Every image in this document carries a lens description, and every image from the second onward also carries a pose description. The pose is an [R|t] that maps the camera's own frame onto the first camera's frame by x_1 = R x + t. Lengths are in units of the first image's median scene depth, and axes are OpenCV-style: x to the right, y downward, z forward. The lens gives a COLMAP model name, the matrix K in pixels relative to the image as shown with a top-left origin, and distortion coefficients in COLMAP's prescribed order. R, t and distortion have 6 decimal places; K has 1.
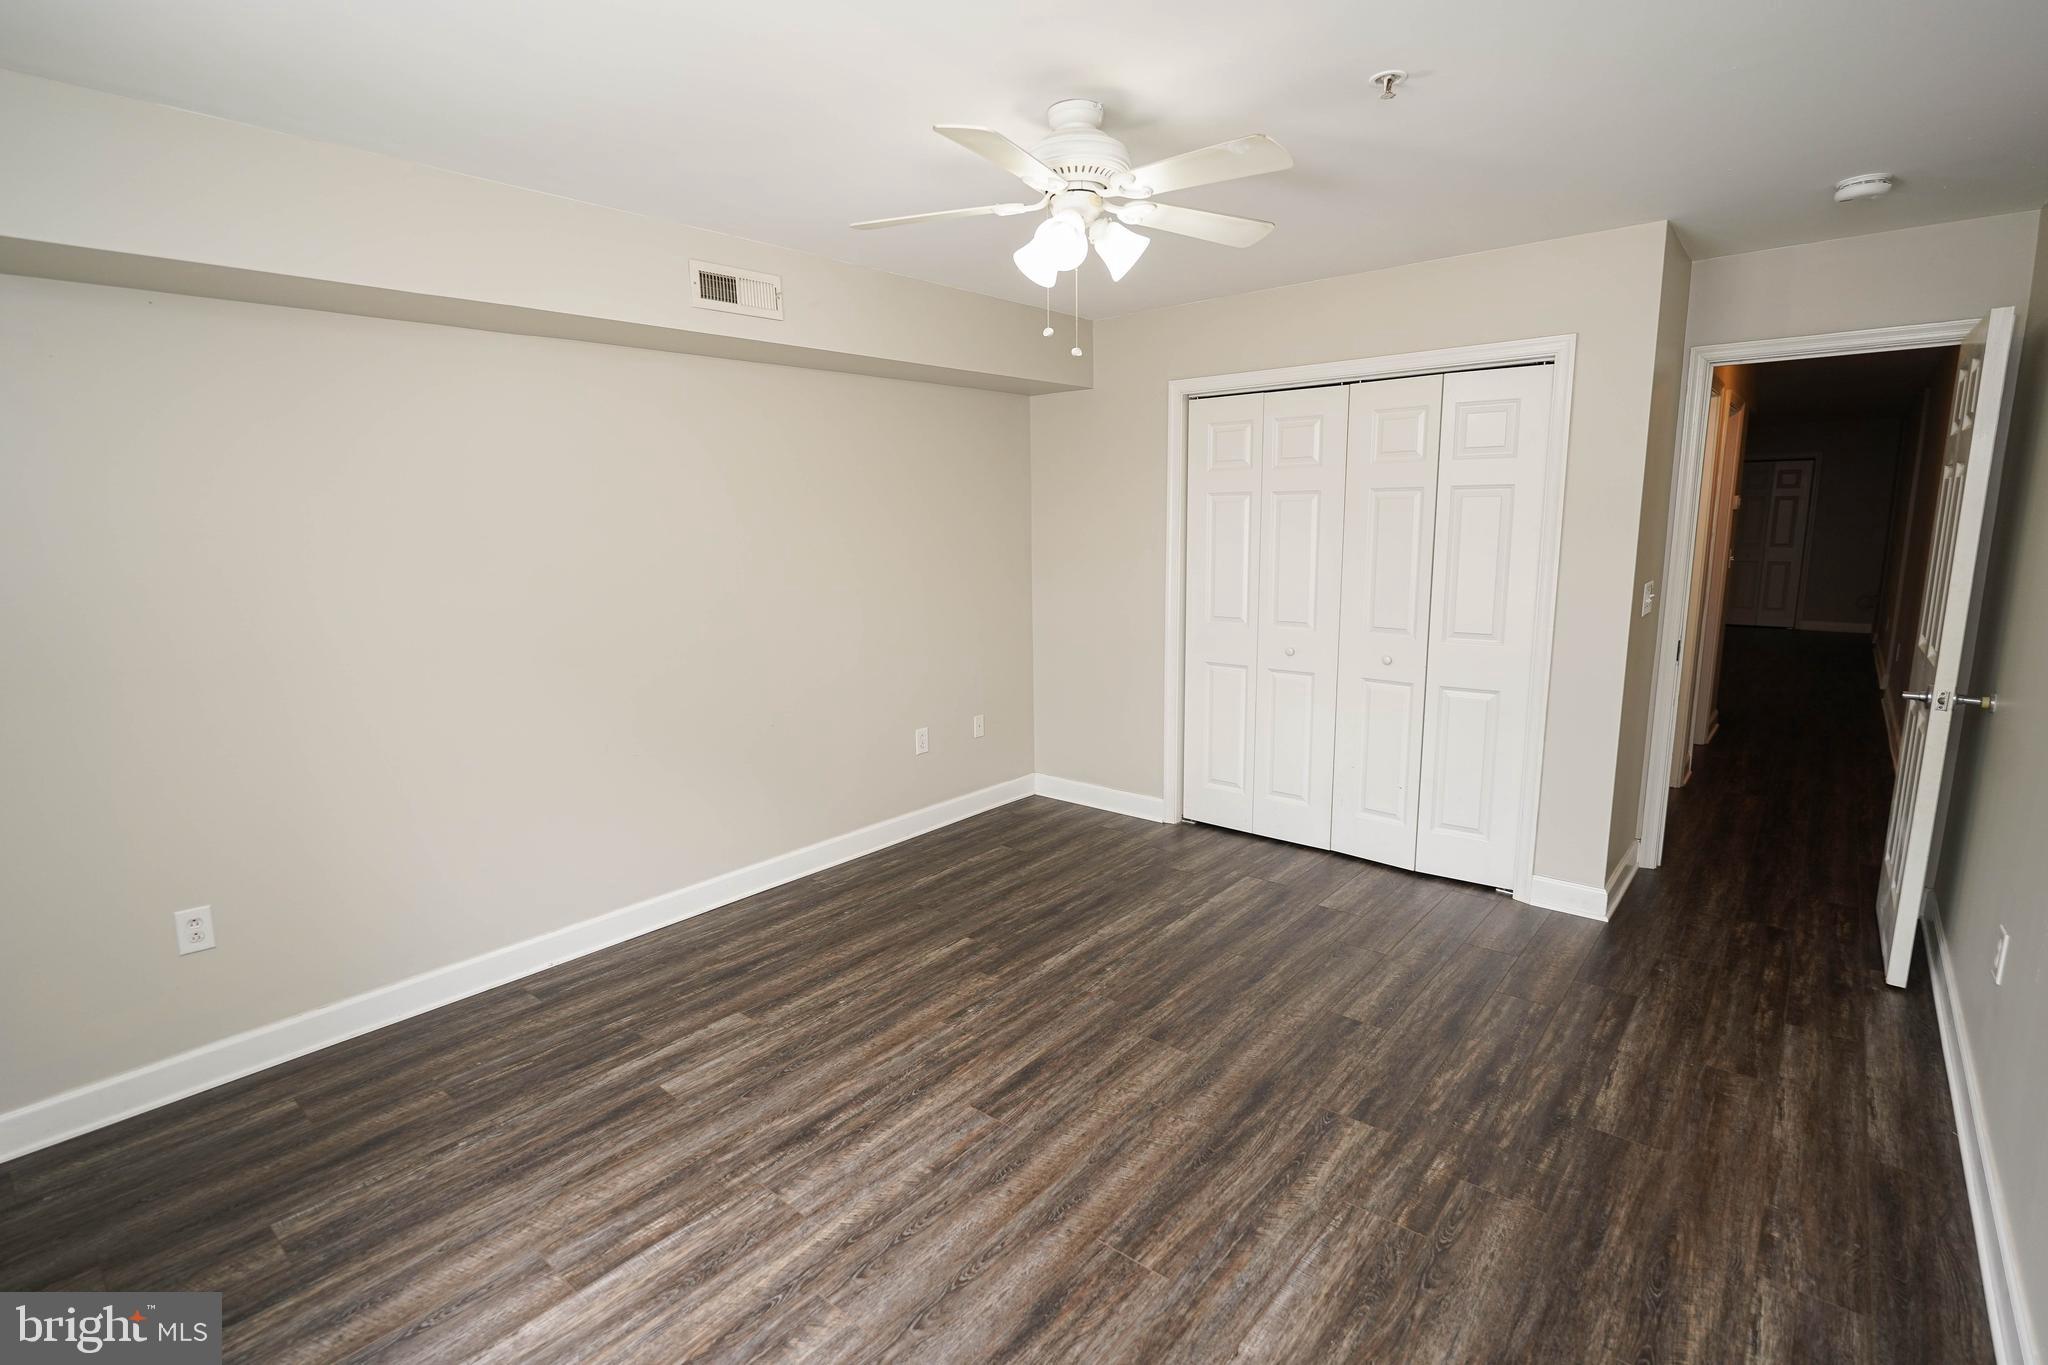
lens RADIAL K [[956.7, 0, 1014.3], [0, 956.7, 684.7], [0, 0, 1]] dist [-0.013820, -0.000215]
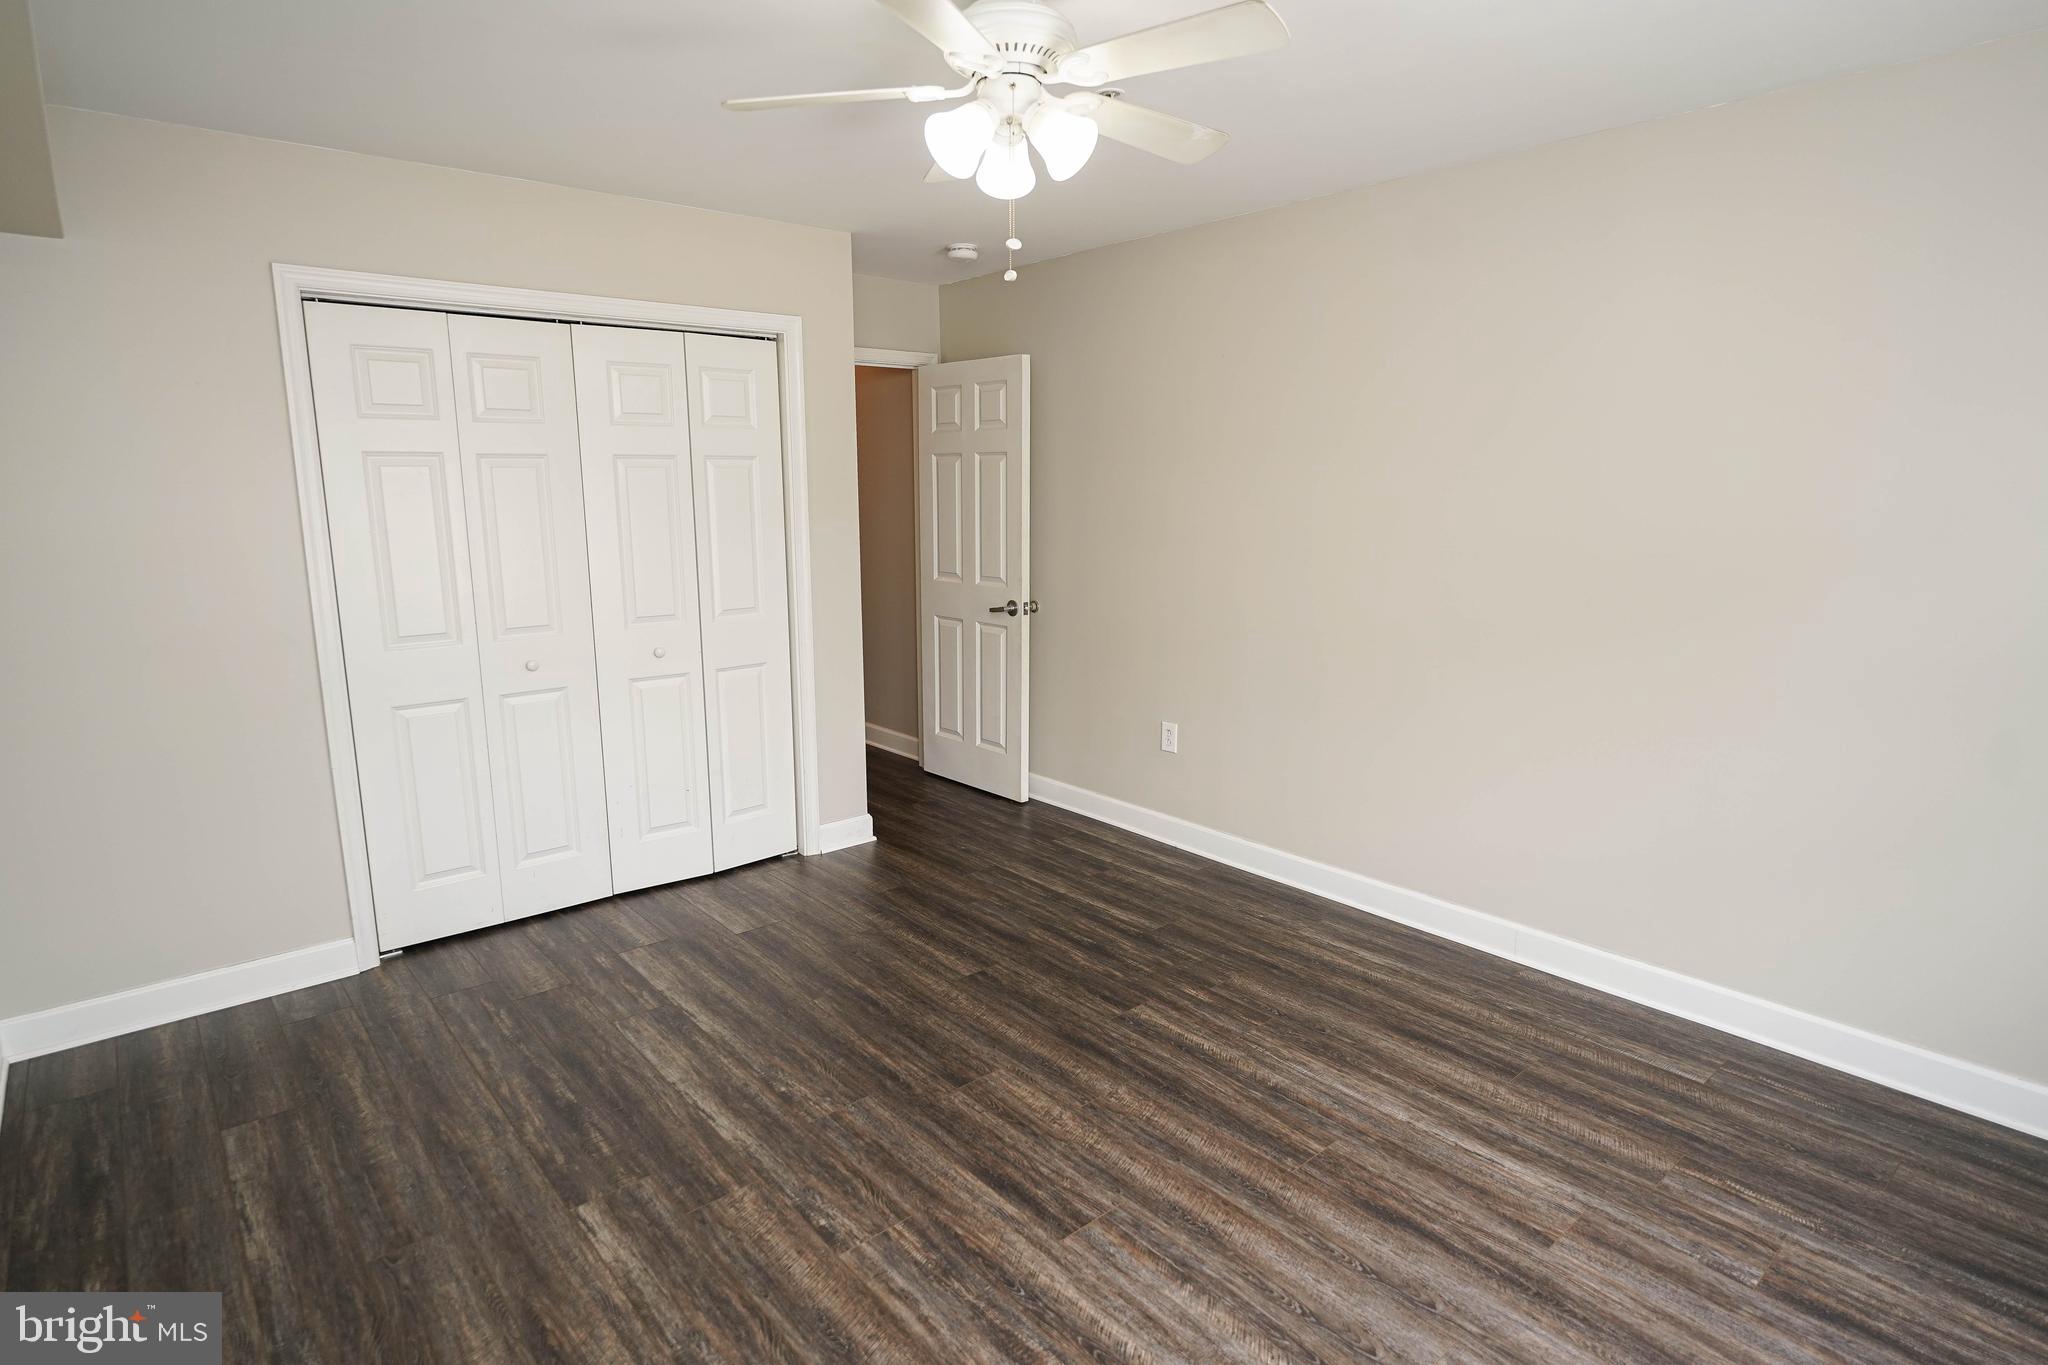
lens RADIAL K [[1013.7, 0, 1019.8], [0, 1013.7, 718.4], [0, 0, 1]] dist [-0.005852, -0.000544]
pose [[0.180608, -0.210758, 0.960709, -0.678812], [0.175192, 0.968045, 0.179433, -0.117672], [-0.967827, 0.135901, 0.211760, 0.706885]]
